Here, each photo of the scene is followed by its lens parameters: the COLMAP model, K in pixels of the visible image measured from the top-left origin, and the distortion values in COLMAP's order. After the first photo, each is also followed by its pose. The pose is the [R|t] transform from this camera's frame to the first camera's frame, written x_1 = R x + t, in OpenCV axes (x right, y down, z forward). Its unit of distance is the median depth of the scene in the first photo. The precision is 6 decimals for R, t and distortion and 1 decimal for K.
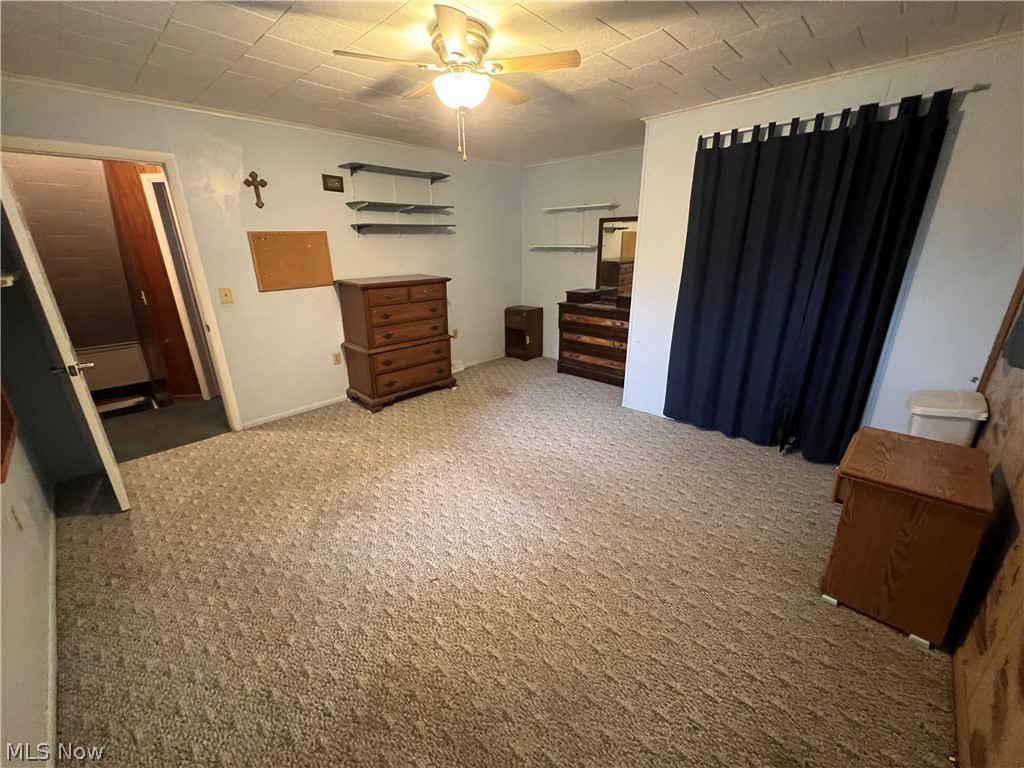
lens RADIAL K [[407.6, 0, 506.7], [0, 407.6, 380.2], [0, 0, 1]] dist [-0.000373, 0.000017]
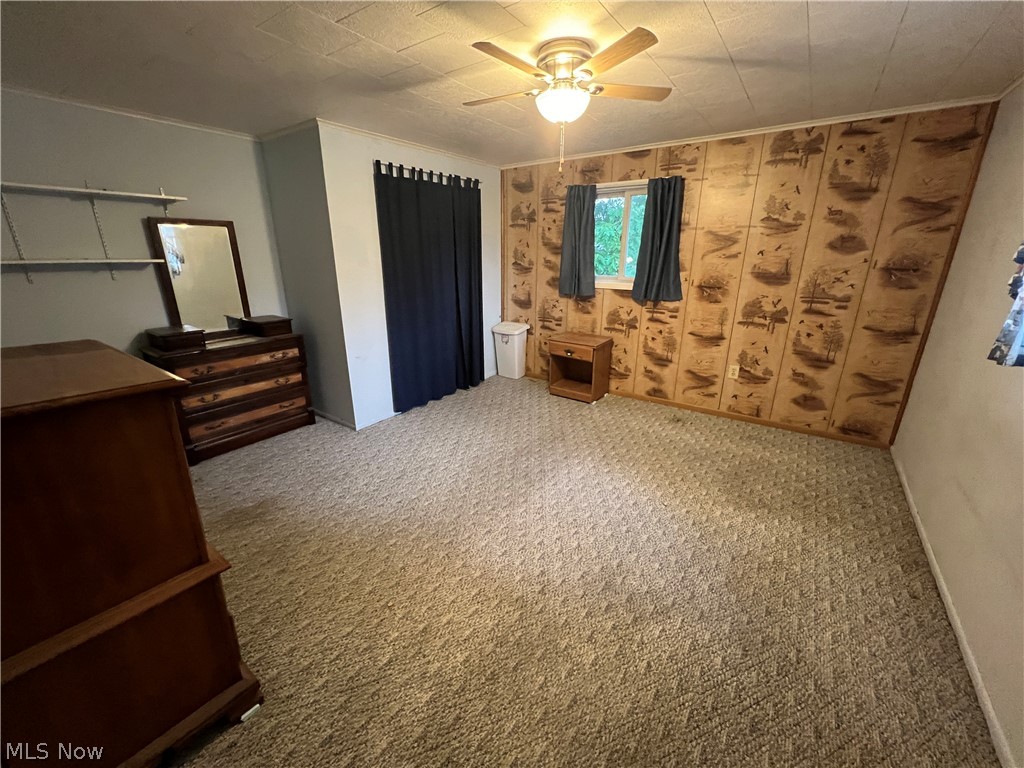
lens RADIAL K [[407.6, 0, 511.4], [0, 407.6, 381.4], [0, 0, 1]] dist [-0.000373, 0.000017]
pose [[-0.141884, -0.289458, 0.946617, -0.853850], [0.321065, 0.891136, 0.320616, -0.308274], [-0.936369, 0.349416, -0.033503, 0.940736]]
